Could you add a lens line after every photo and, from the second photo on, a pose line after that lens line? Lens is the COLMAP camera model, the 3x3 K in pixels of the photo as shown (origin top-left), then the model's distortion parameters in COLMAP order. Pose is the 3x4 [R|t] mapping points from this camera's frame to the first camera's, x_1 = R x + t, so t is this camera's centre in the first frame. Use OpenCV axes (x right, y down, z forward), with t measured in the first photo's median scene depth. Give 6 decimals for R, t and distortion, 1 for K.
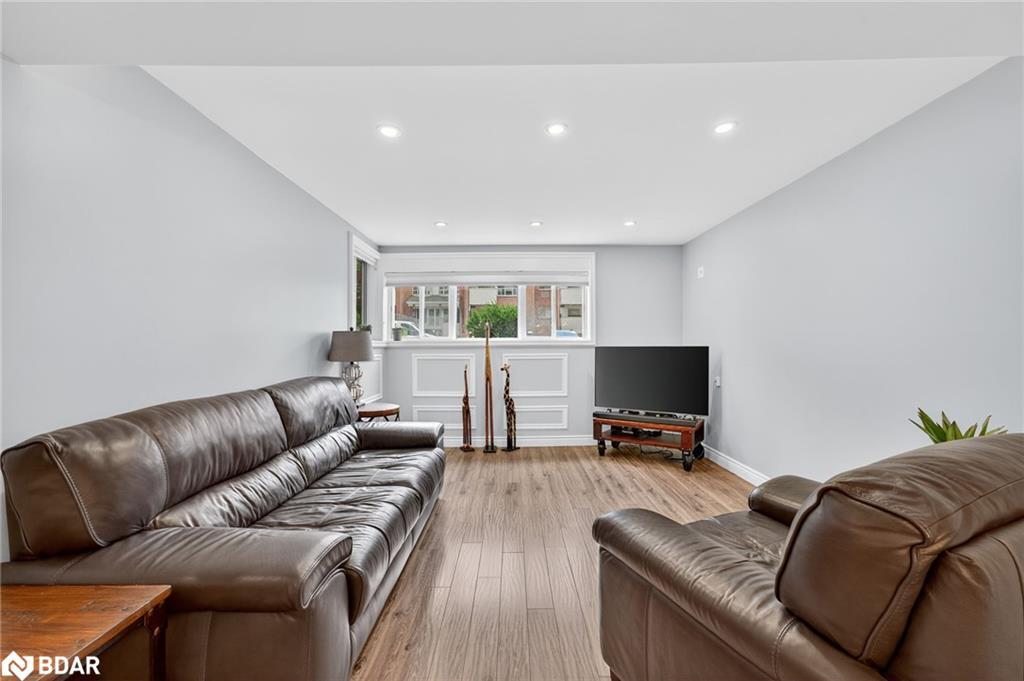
lens RADIAL K [[416.1, 0, 516.4], [0, 416.1, 339.2], [0, 0, 1]] dist [-0.005500, 0.004414]
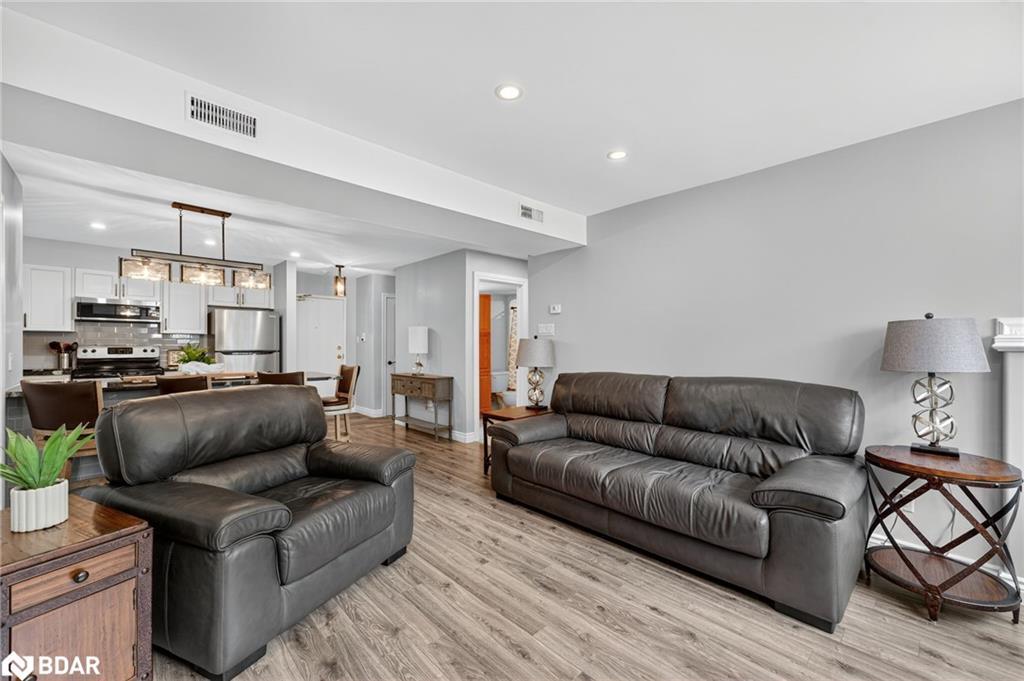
lens RADIAL K [[416.1, 0, 519.3], [0, 416.1, 346.3], [0, 0, 1]] dist [-0.005500, 0.004414]
pose [[-0.722425, -0.000670, -0.691449, 0.372017], [0.004658, 0.999972, -0.005836, 0.015442], [0.691434, -0.007436, -0.722402, 0.899933]]
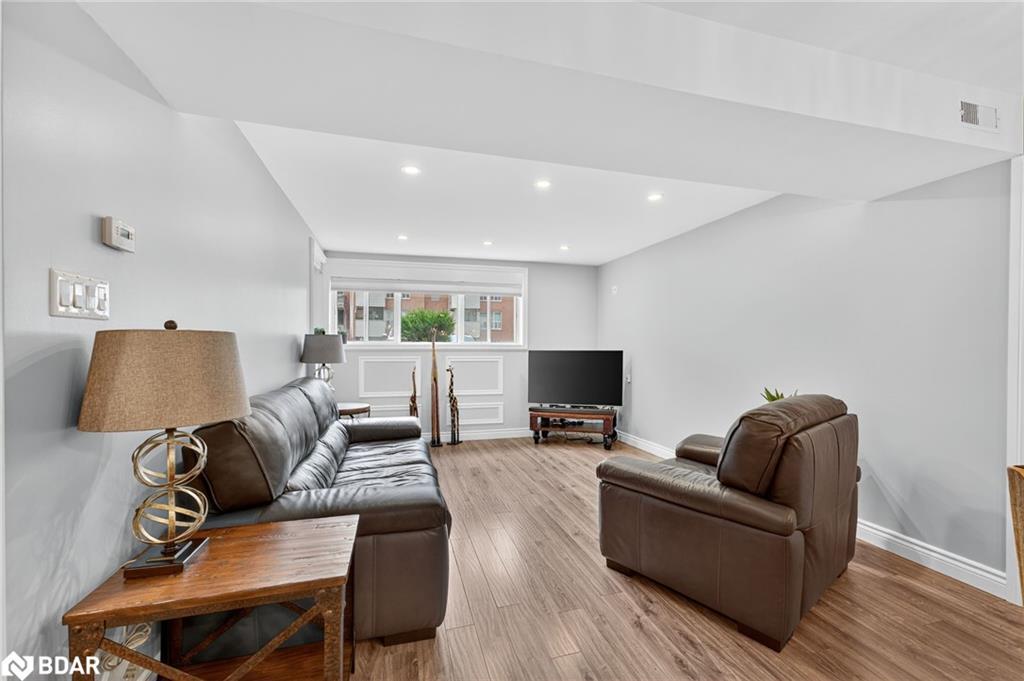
lens RADIAL K [[427.7, 0, 520.4], [0, 427.7, 344.0], [0, 0, 1]] dist [-0.018864, 0.000909]
pose [[0.960860, 0.007759, 0.276925, -0.186922], [-0.008097, 0.999967, 0.000076, 0.000126], [-0.276916, -0.002315, 0.960891, -0.150092]]
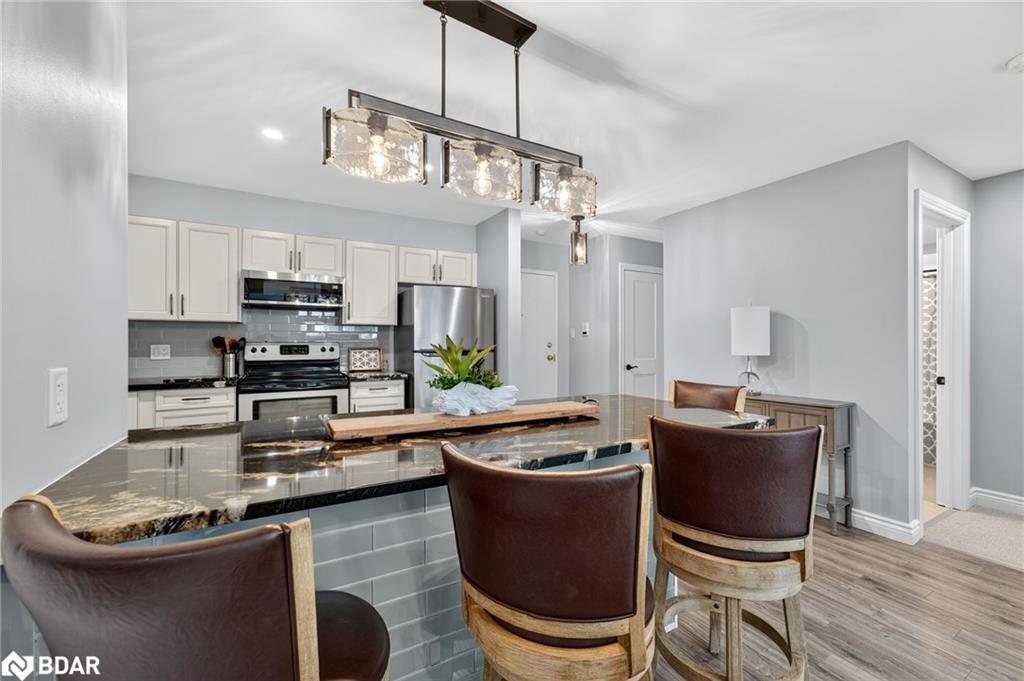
lens RADIAL K [[416.1, 0, 507.6], [0, 416.1, 341.6], [0, 0, 1]] dist [-0.005500, 0.004414]
pose [[-0.876902, -0.000158, -0.480669, 0.402610], [0.003043, 0.999978, -0.005881, 0.005270], [0.480660, -0.006620, -0.876882, 0.125609]]
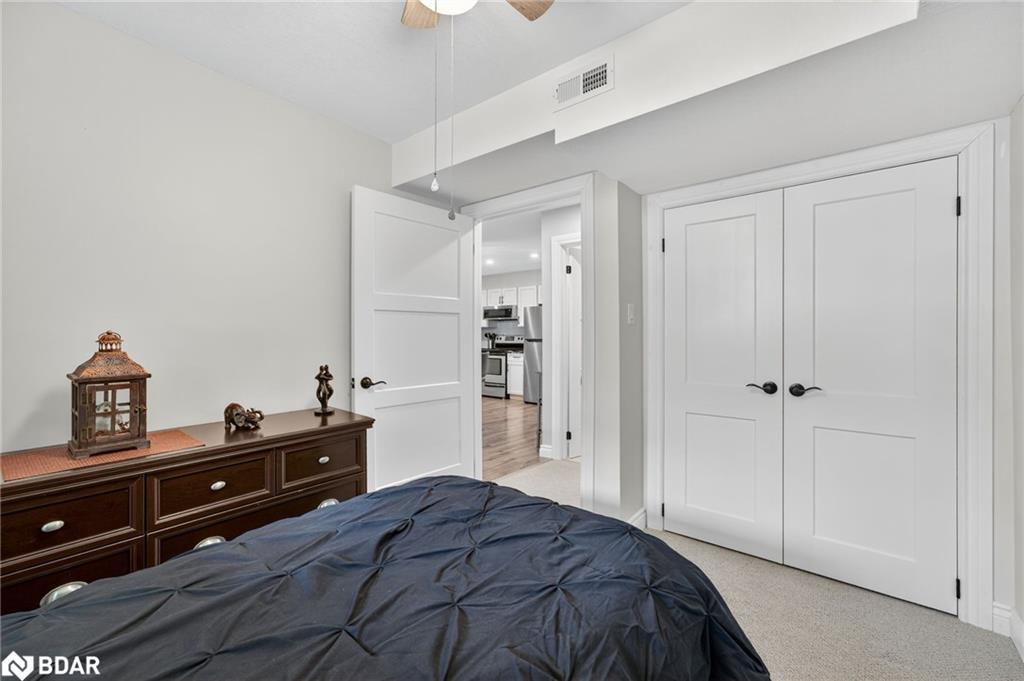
lens RADIAL K [[427.7, 0, 508.9], [0, 427.7, 336.2], [0, 0, 1]] dist [-0.018864, 0.000909]
pose [[-0.765856, -0.000005, 0.643012, -0.944534], [-0.002616, 0.999992, -0.003108, 0.010721], [-0.643007, -0.004062, -0.765849, 0.693364]]
